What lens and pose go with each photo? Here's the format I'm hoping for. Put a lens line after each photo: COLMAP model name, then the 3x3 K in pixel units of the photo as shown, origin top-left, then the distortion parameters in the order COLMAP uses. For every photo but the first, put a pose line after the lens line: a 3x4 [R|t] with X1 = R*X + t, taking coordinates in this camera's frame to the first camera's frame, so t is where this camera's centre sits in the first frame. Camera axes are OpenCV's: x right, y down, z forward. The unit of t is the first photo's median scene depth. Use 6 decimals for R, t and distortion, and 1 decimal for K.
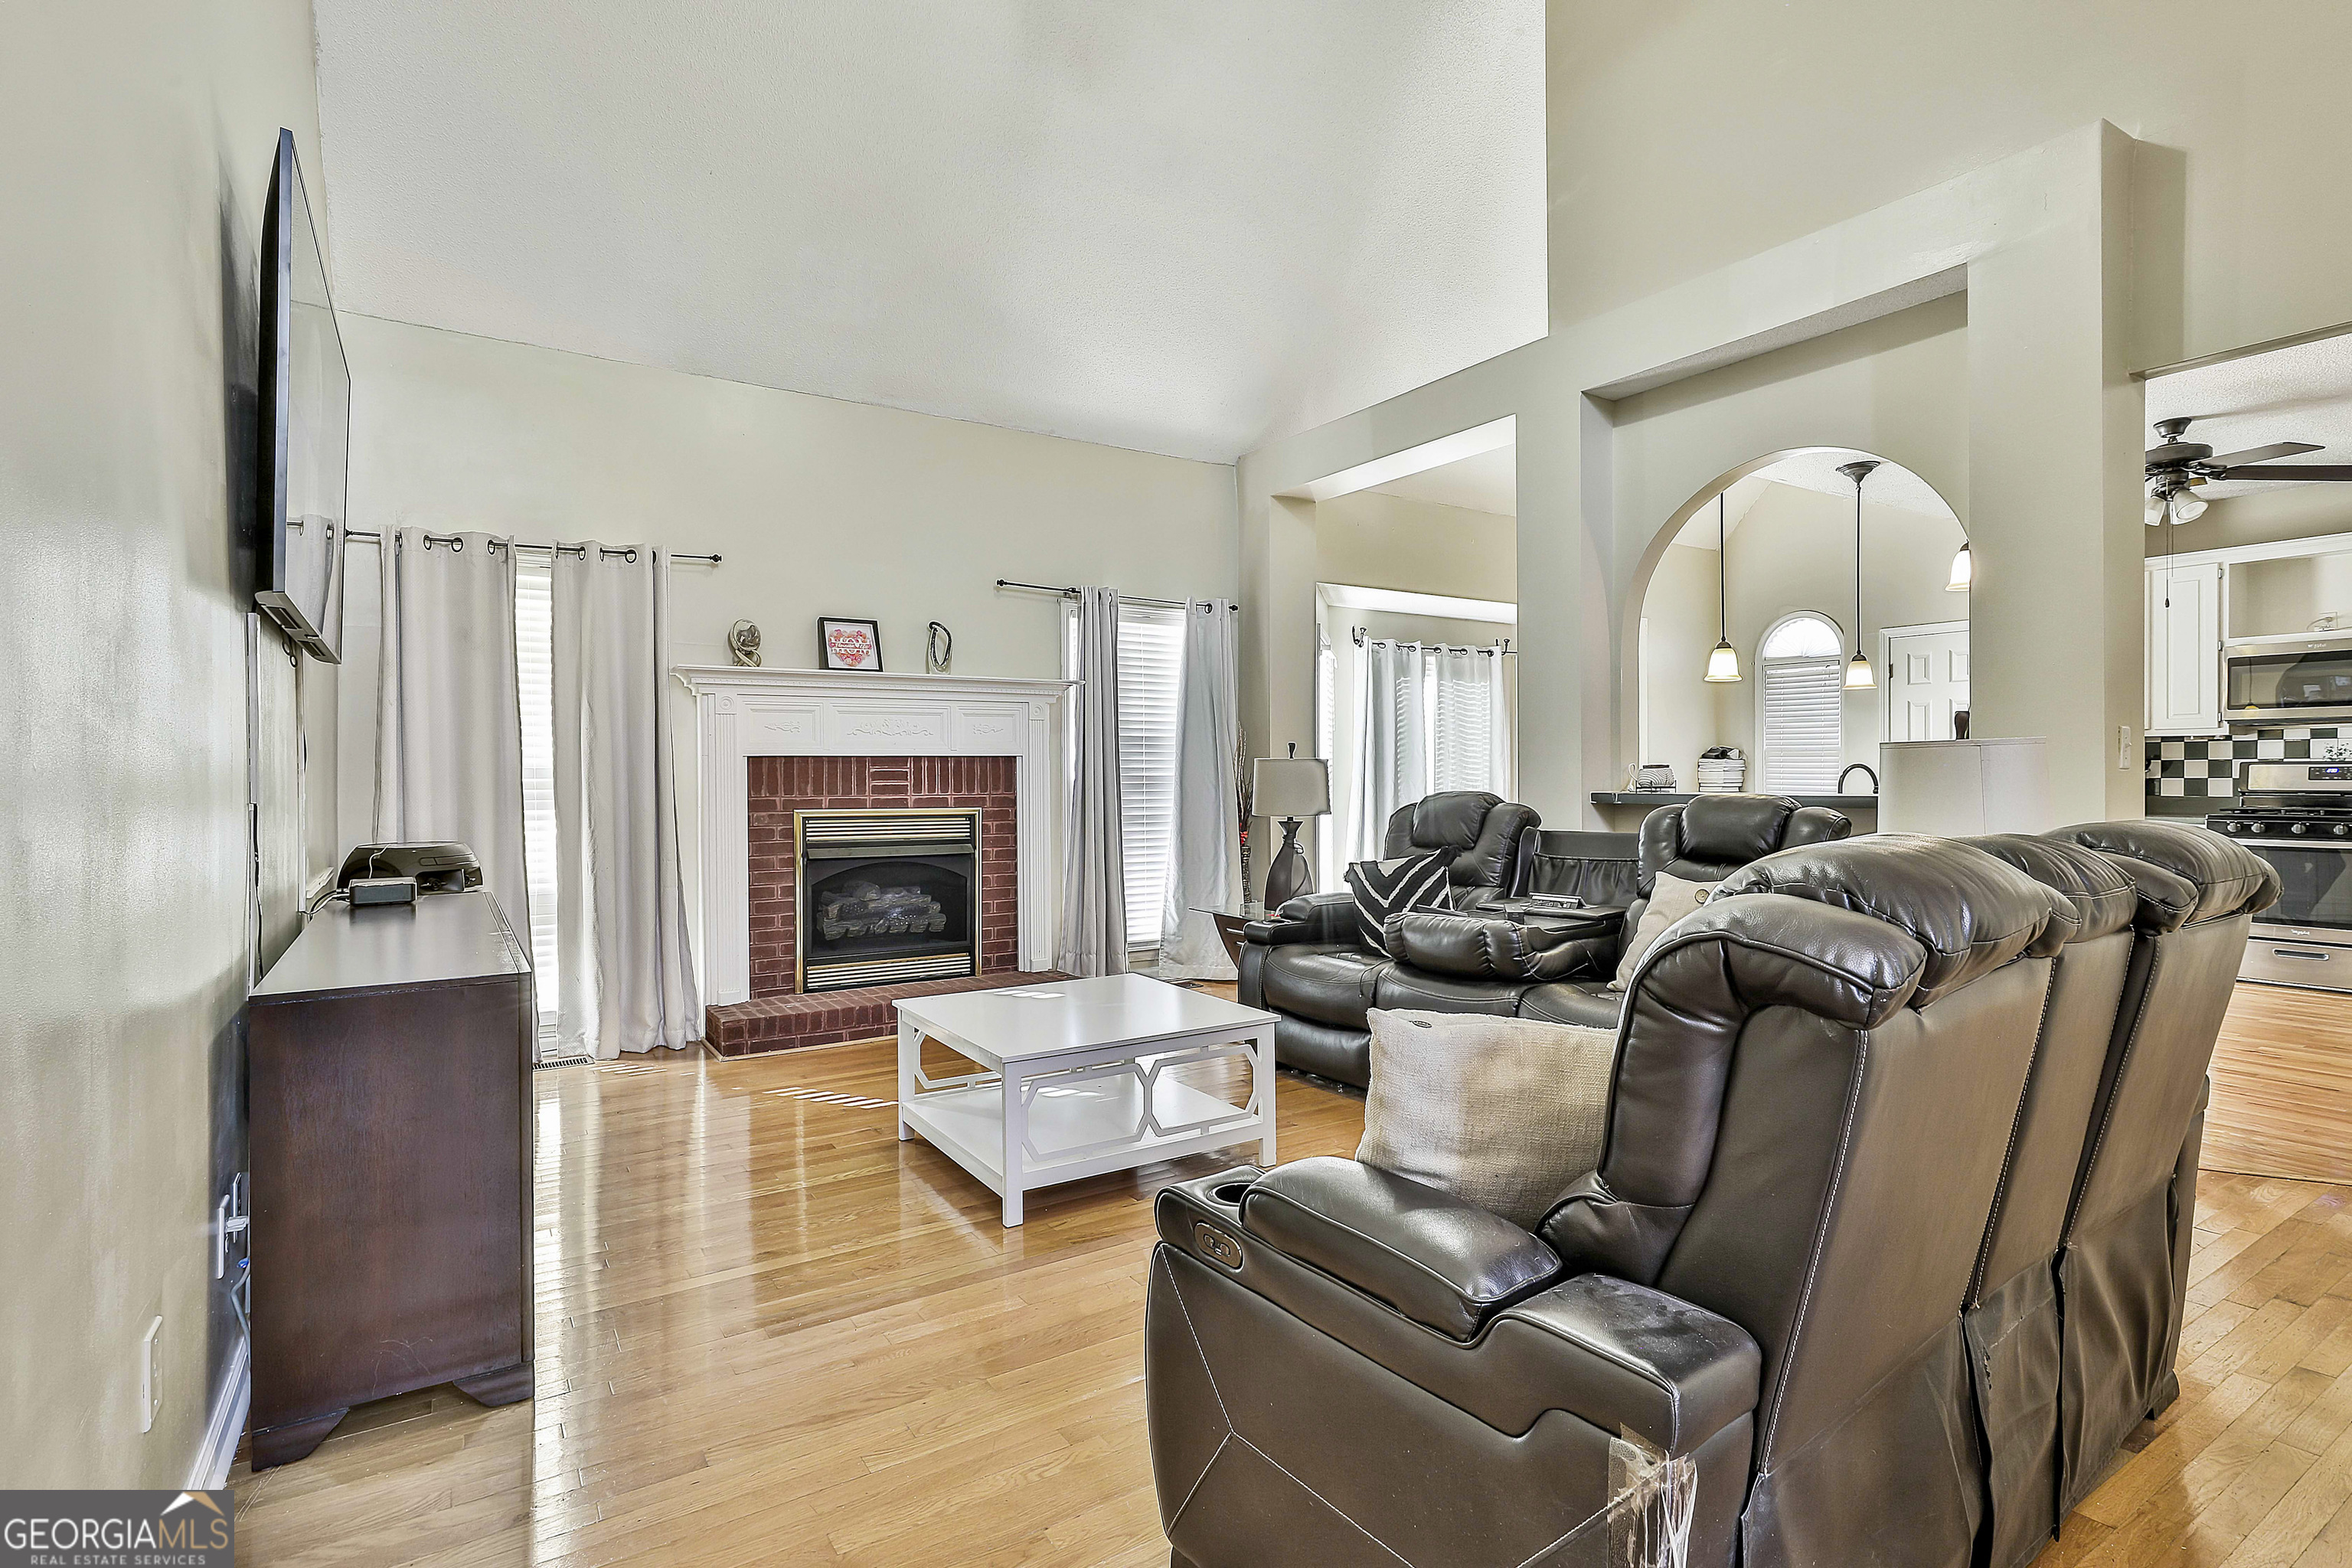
lens RADIAL K [[1130.6, 0, 1171.2], [0, 1130.6, 772.2], [0, 0, 1]] dist [-0.004892, 0.002115]
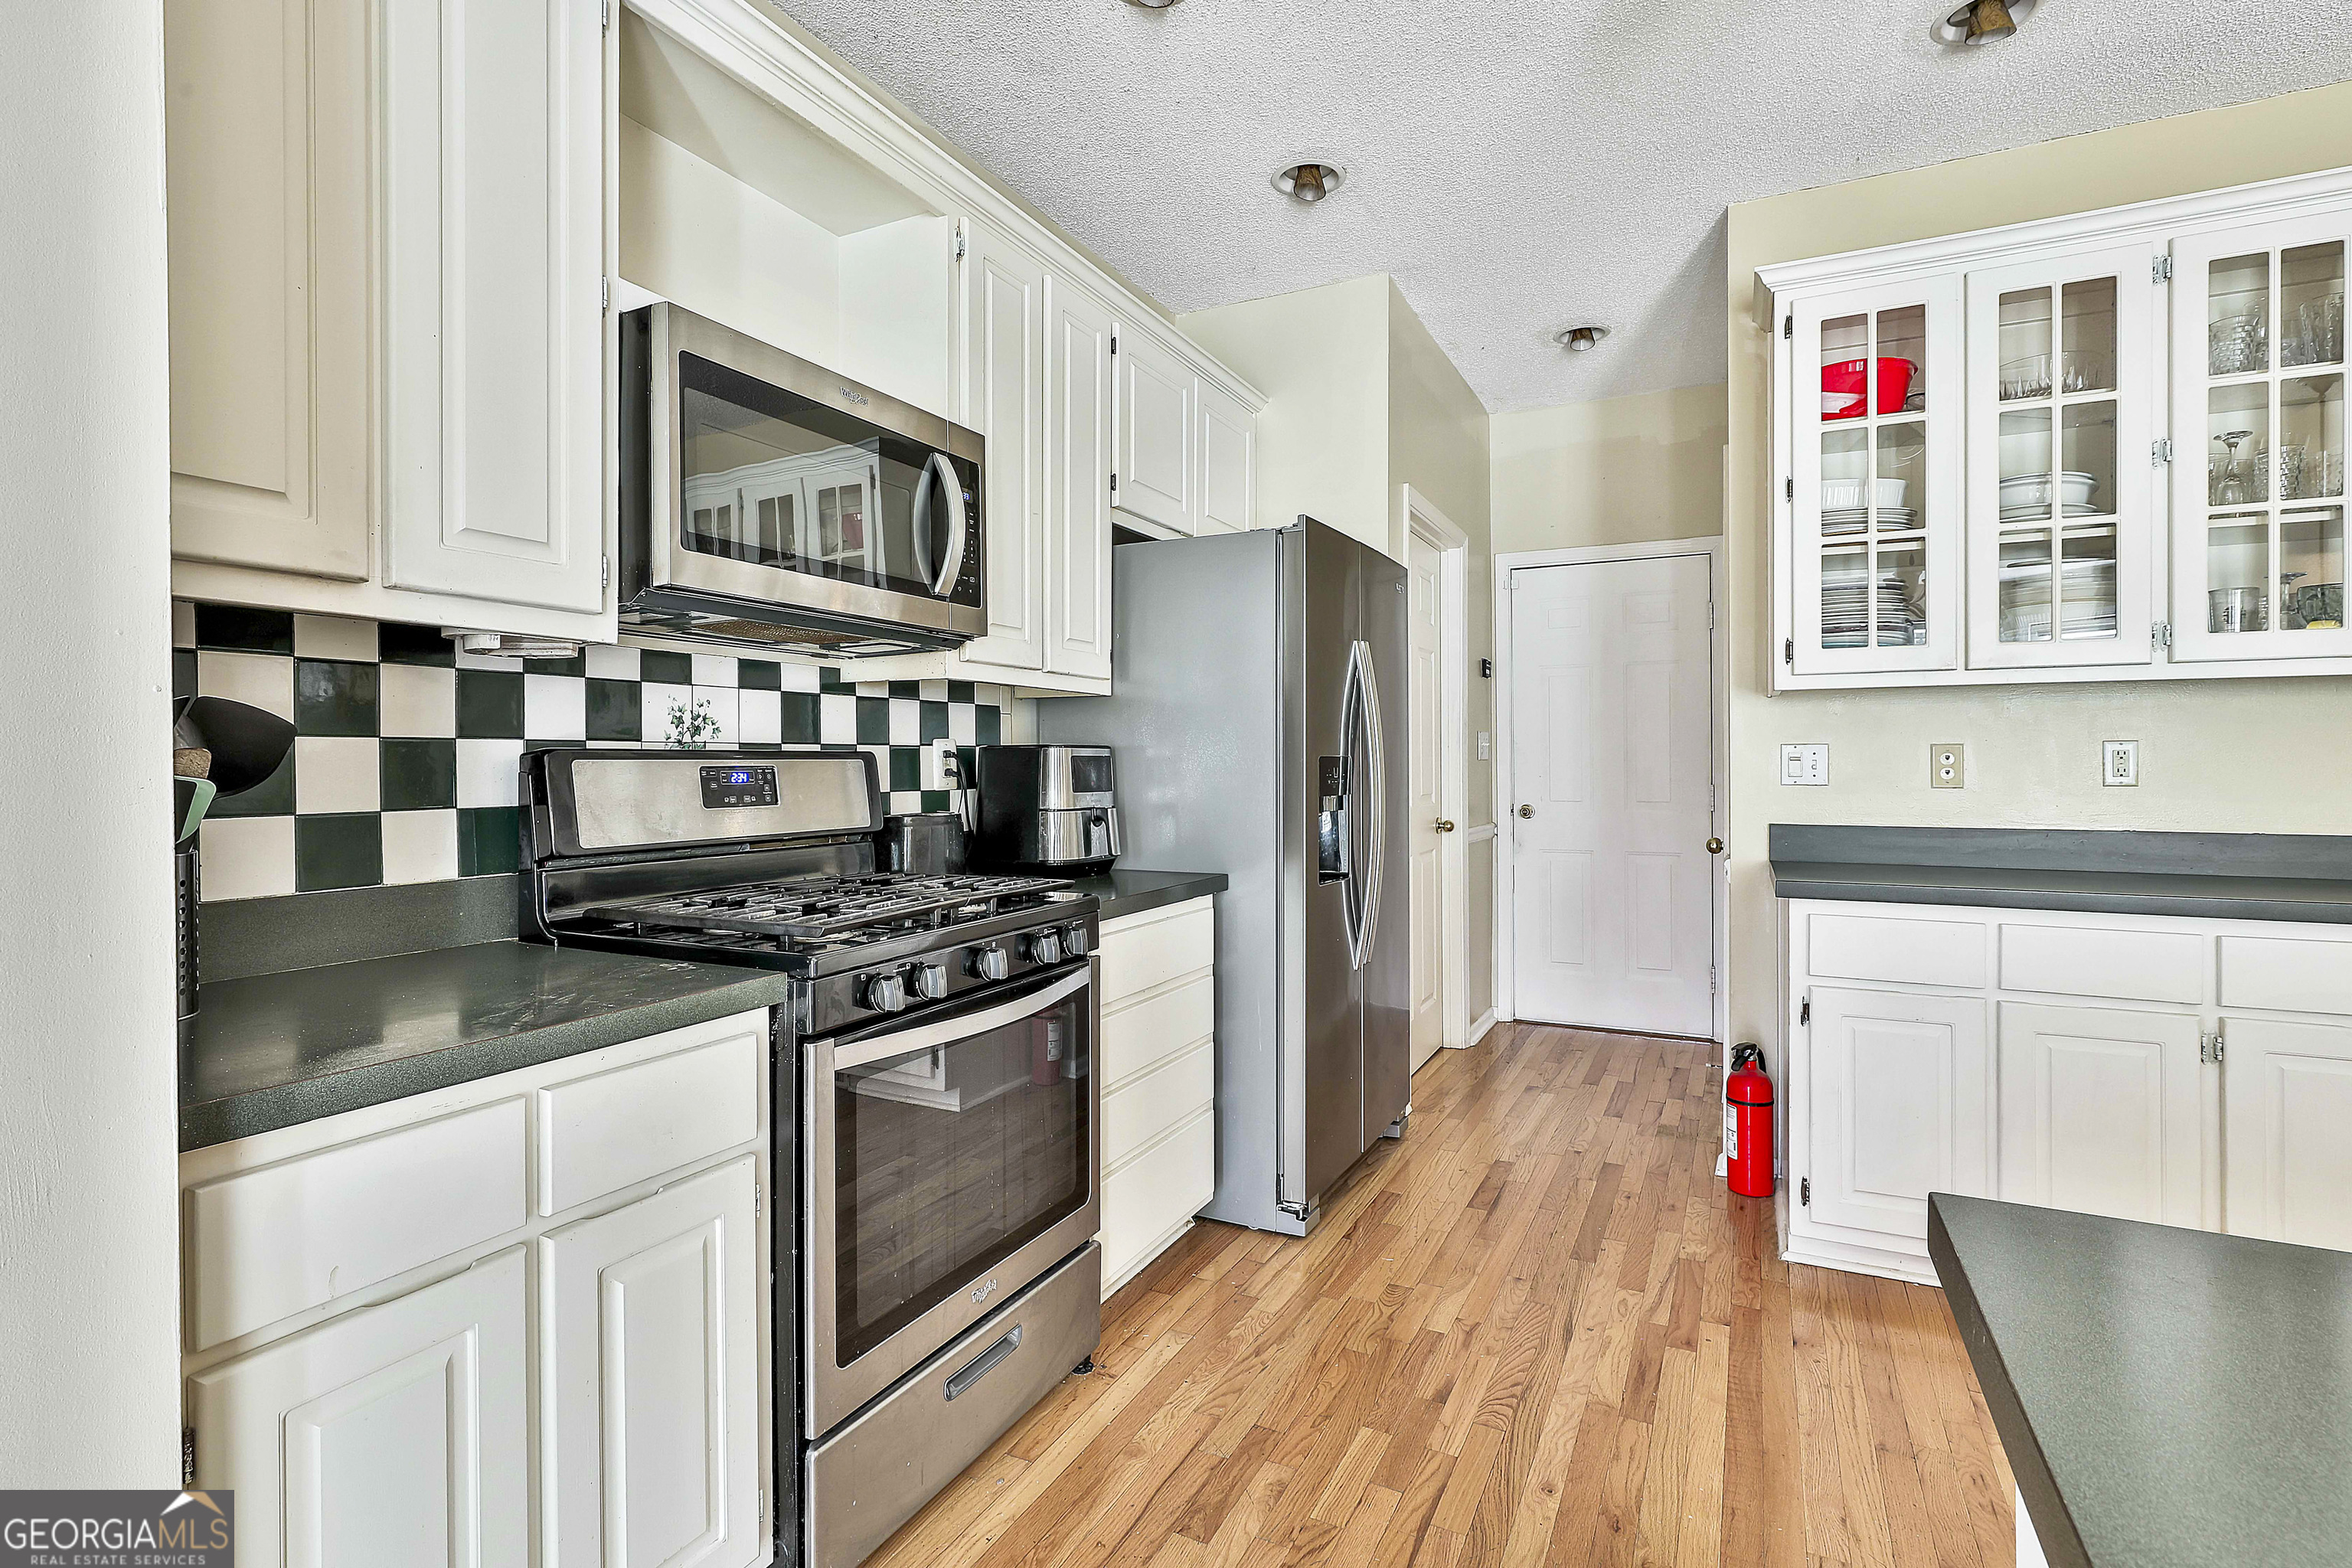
lens RADIAL K [[1130.6, 0, 1185.2], [0, 1130.6, 765.5], [0, 0, 1]] dist [-0.004892, 0.002115]
pose [[-0.515399, 0.000684, 0.856950, 0.730974], [0.003328, 0.999994, 0.001204, -0.005471], [-0.856944, 0.003473, -0.515398, 1.157568]]
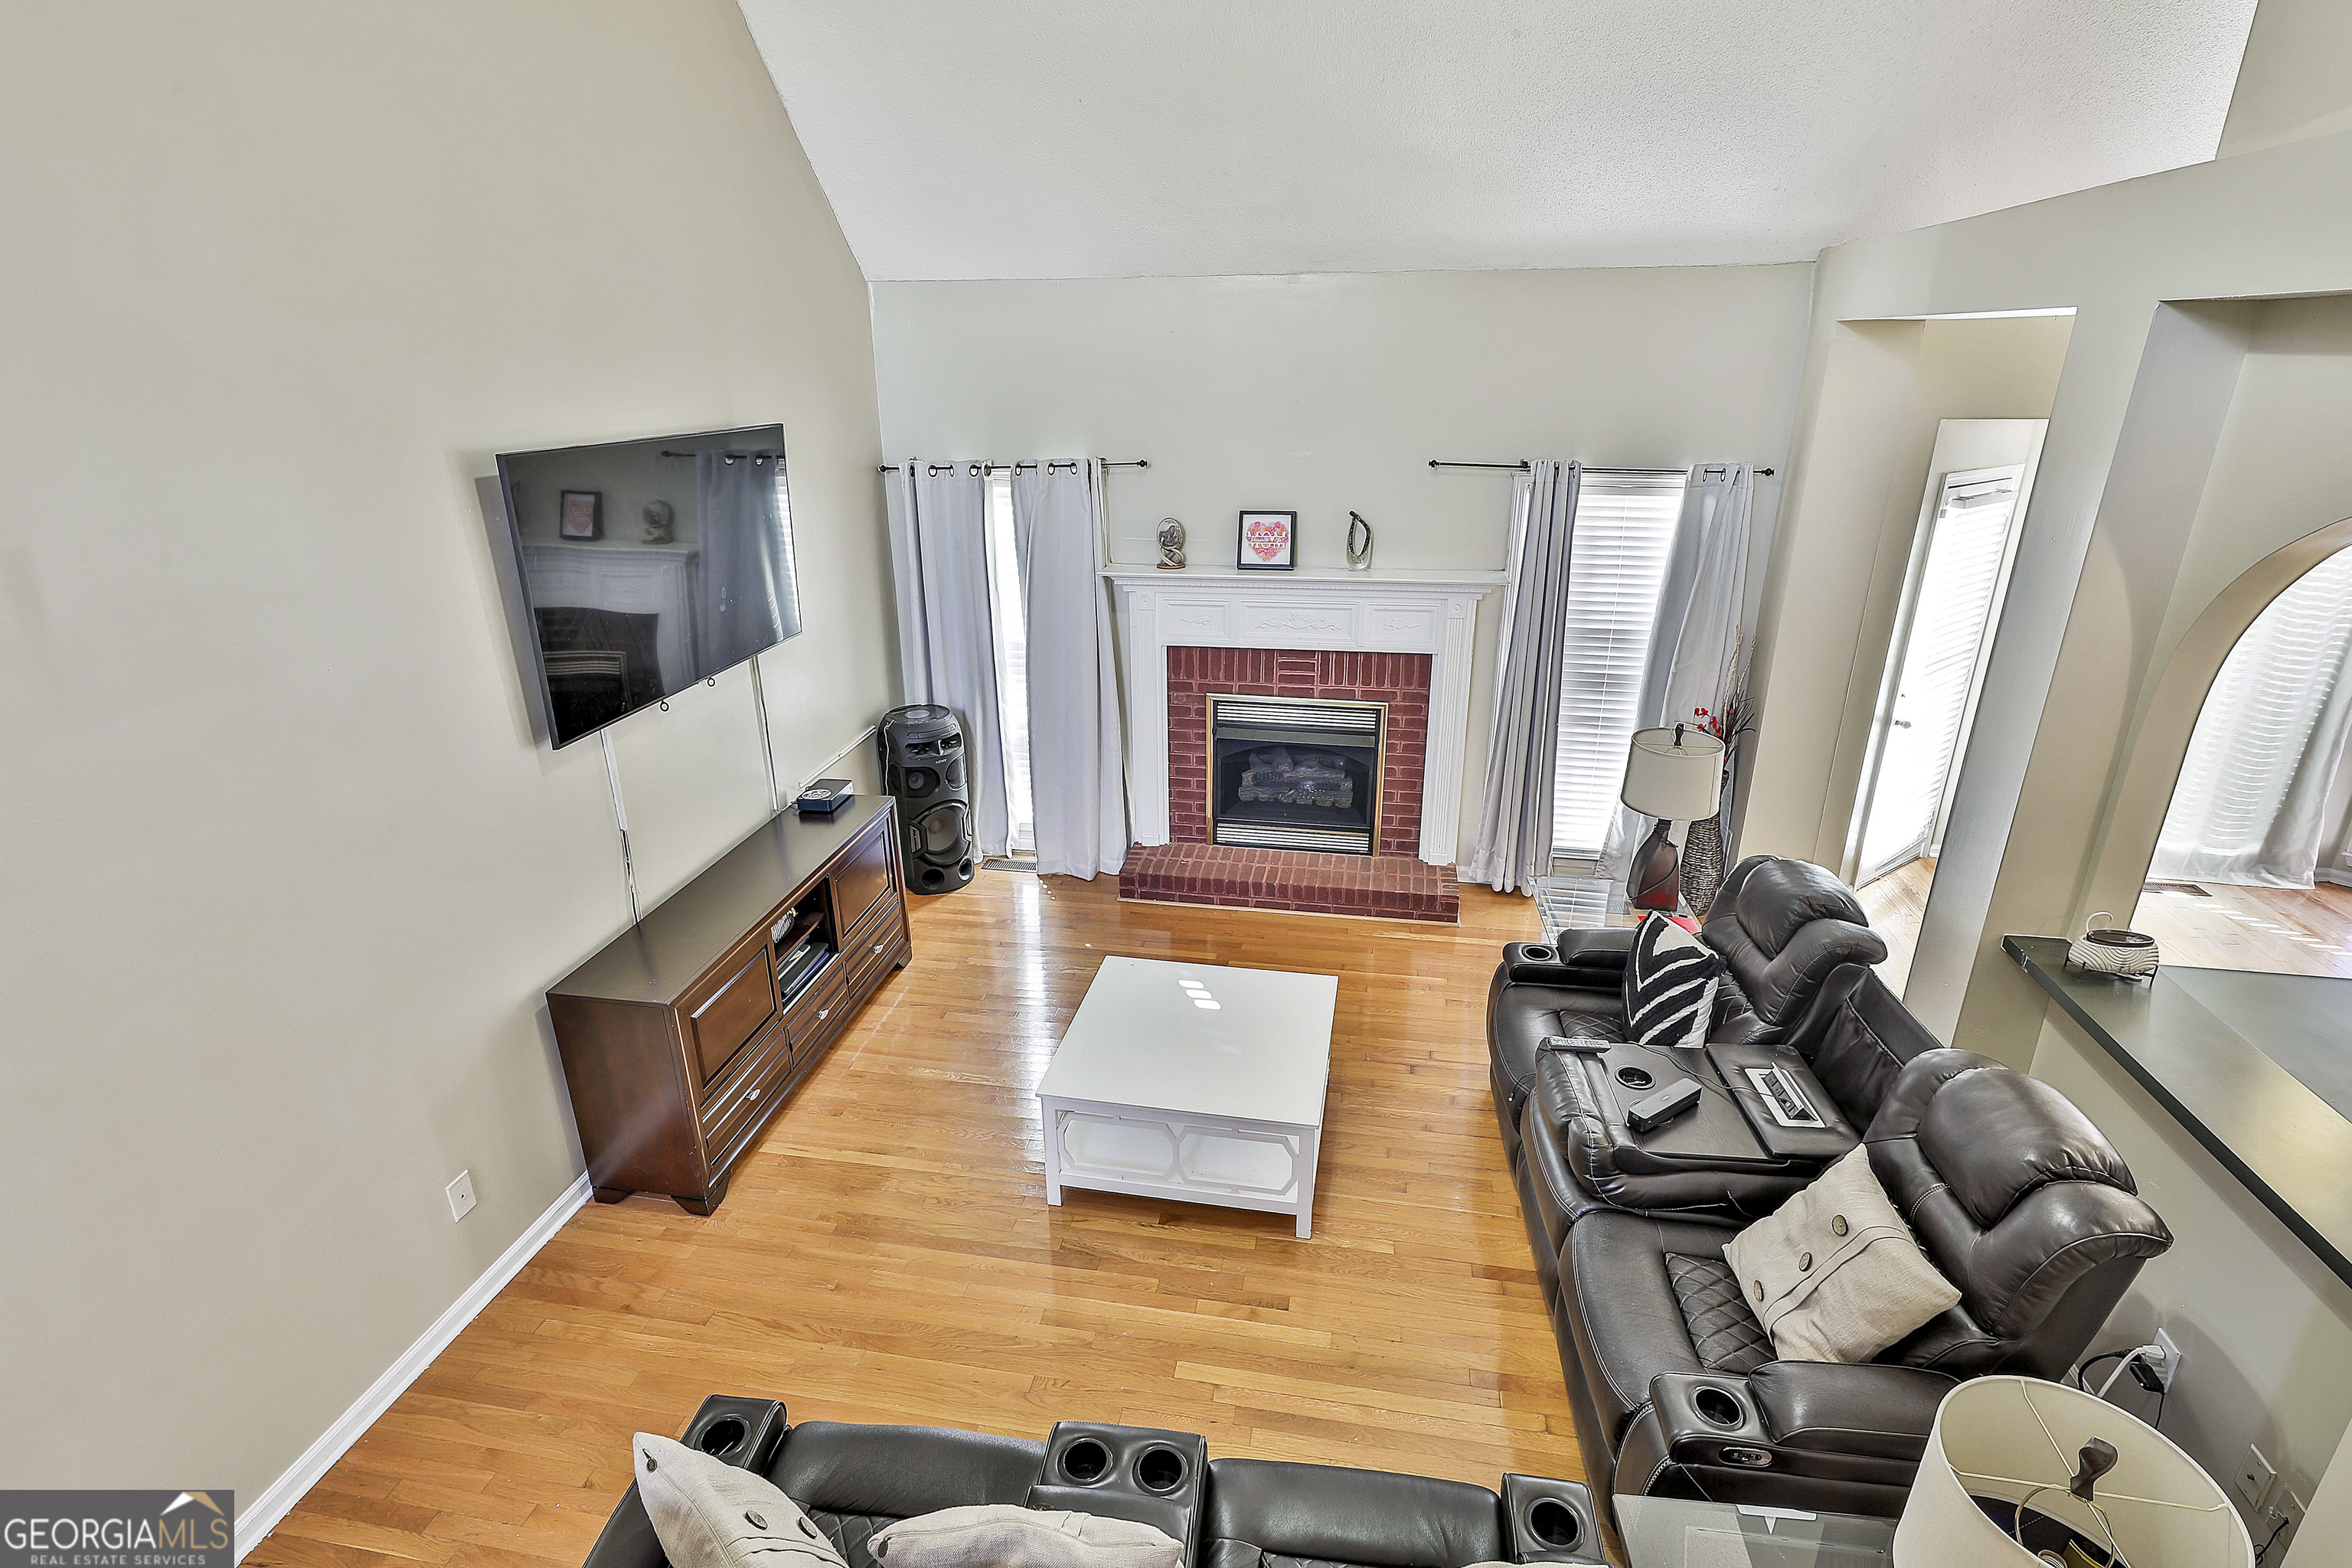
lens RADIAL K [[1130.6, 0, 1176.9], [0, 1130.6, 780.2], [0, 0, 1]] dist [-0.004892, 0.002115]
pose [[0.729737, 0.242560, -0.639257, 0.349127], [0.004572, 0.933205, 0.359314, -0.264253], [0.683713, -0.265127, 0.679885, 0.180804]]
